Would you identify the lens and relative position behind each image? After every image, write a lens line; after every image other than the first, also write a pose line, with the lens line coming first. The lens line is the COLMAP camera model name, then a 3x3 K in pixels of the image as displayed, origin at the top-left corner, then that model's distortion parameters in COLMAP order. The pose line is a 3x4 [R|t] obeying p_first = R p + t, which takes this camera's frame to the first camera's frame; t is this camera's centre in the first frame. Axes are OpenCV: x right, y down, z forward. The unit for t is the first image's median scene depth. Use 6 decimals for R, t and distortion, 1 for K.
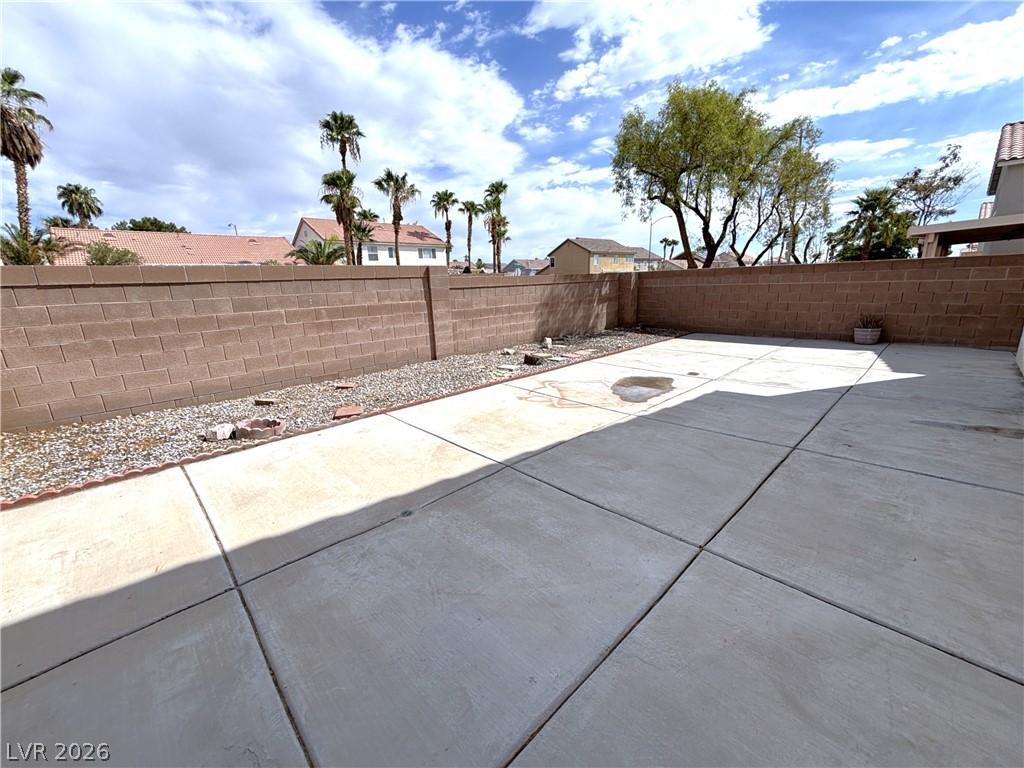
lens RADIAL K [[433.6, 0, 512.0], [0, 433.6, 384.0], [0, 0, 1]] dist [0.001013, -0.000256]
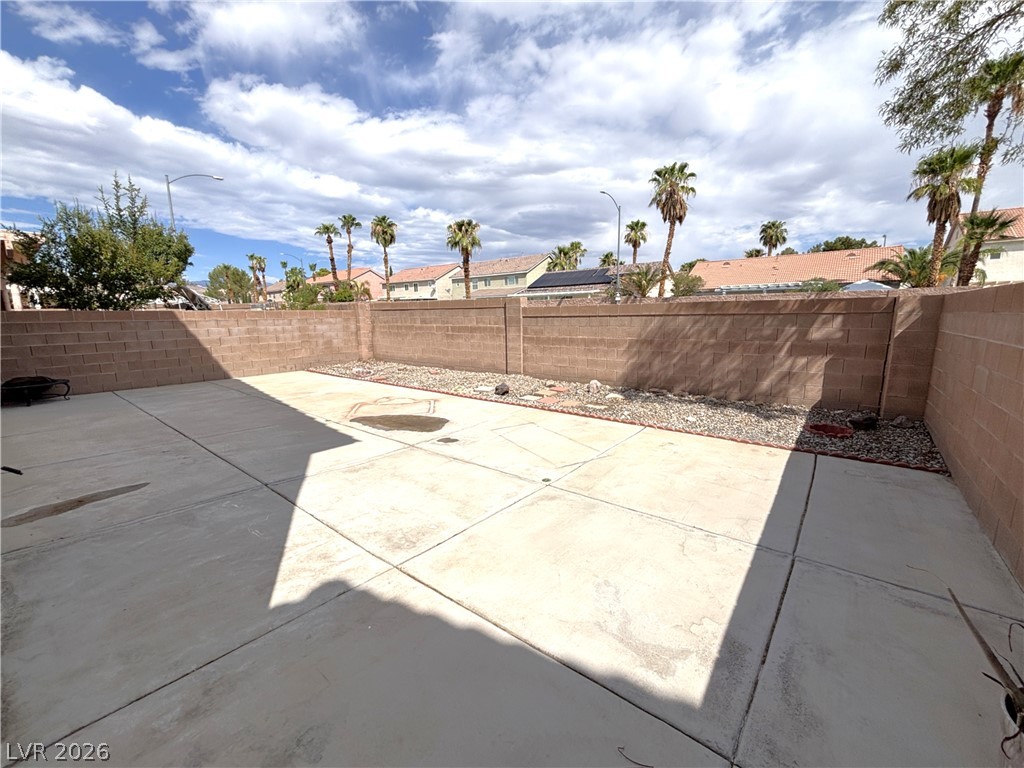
lens RADIAL K [[433.6, 0, 512.0], [0, 433.6, 384.0], [0, 0, 1]] dist [0.001013, -0.000256]
pose [[0.092257, 0.191839, -0.977080, 1.006112], [-0.218785, 0.961191, 0.168062, -0.236447], [0.971402, 0.198266, 0.130649, 0.864504]]
